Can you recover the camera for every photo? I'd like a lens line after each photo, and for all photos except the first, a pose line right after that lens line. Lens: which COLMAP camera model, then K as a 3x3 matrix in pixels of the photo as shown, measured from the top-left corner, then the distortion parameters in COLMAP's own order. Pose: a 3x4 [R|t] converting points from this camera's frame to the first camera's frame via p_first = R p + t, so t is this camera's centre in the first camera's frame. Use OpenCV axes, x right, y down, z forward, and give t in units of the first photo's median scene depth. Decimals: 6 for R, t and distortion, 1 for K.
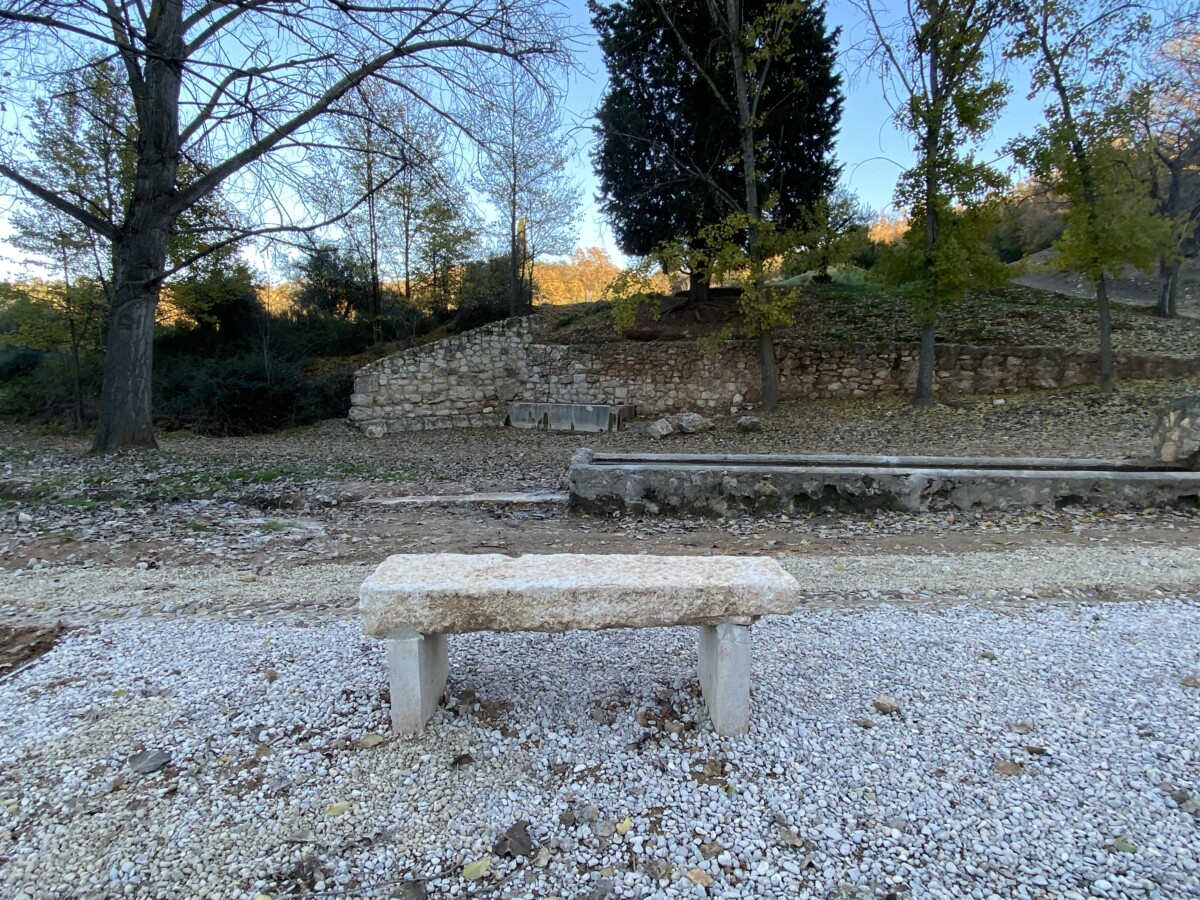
lens RADIAL K [[697.1, 0, 590.8], [0, 697.1, 459.3], [0, 0, 1]] dist [0.042023, -0.011072]
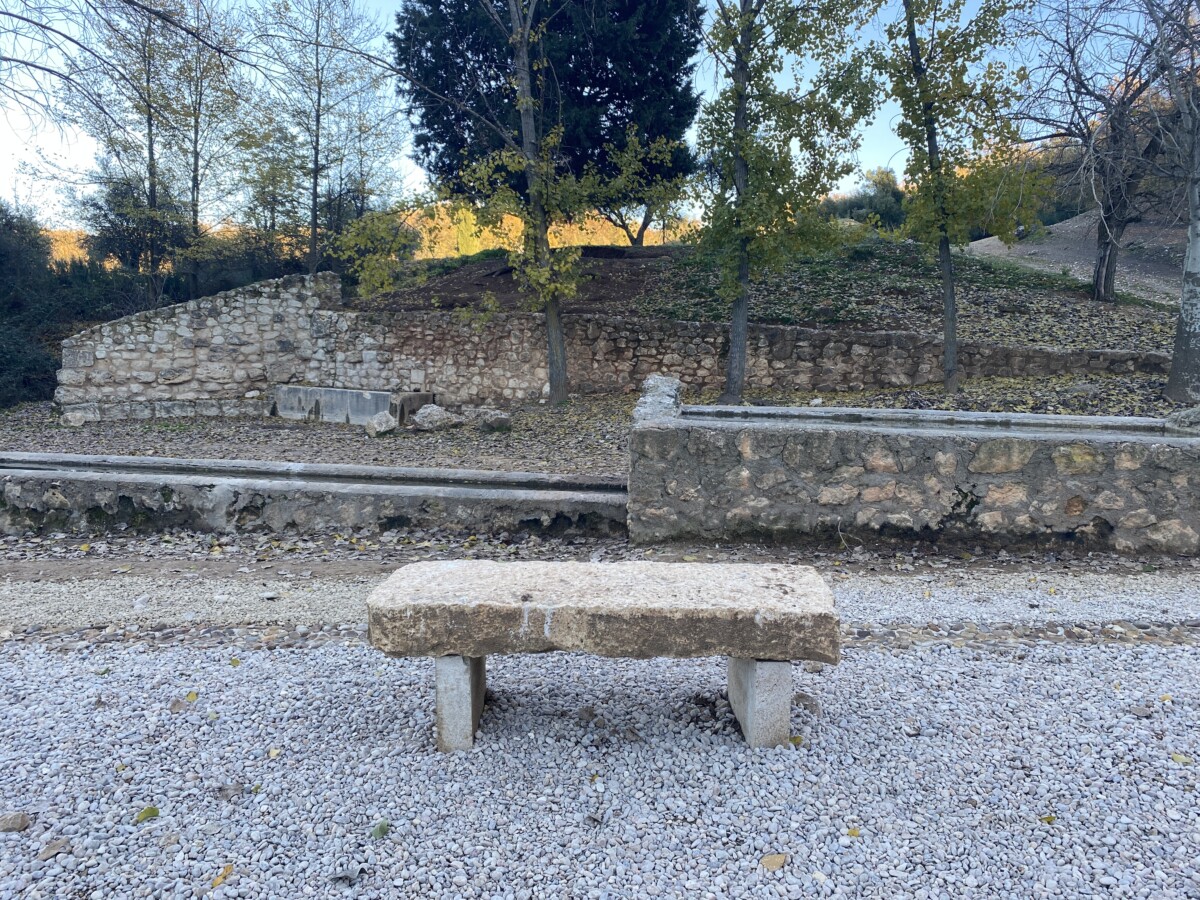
lens RADIAL K [[917.4, 0, 601.7], [0, 917.4, 451.3], [0, 0, 1]] dist [0.036270, -0.044231]
pose [[0.999645, 0.026570, 0.001907, 0.268702], [-0.026540, 0.999545, -0.014348, -0.004296], [-0.002288, 0.014293, 0.999895, -0.015419]]
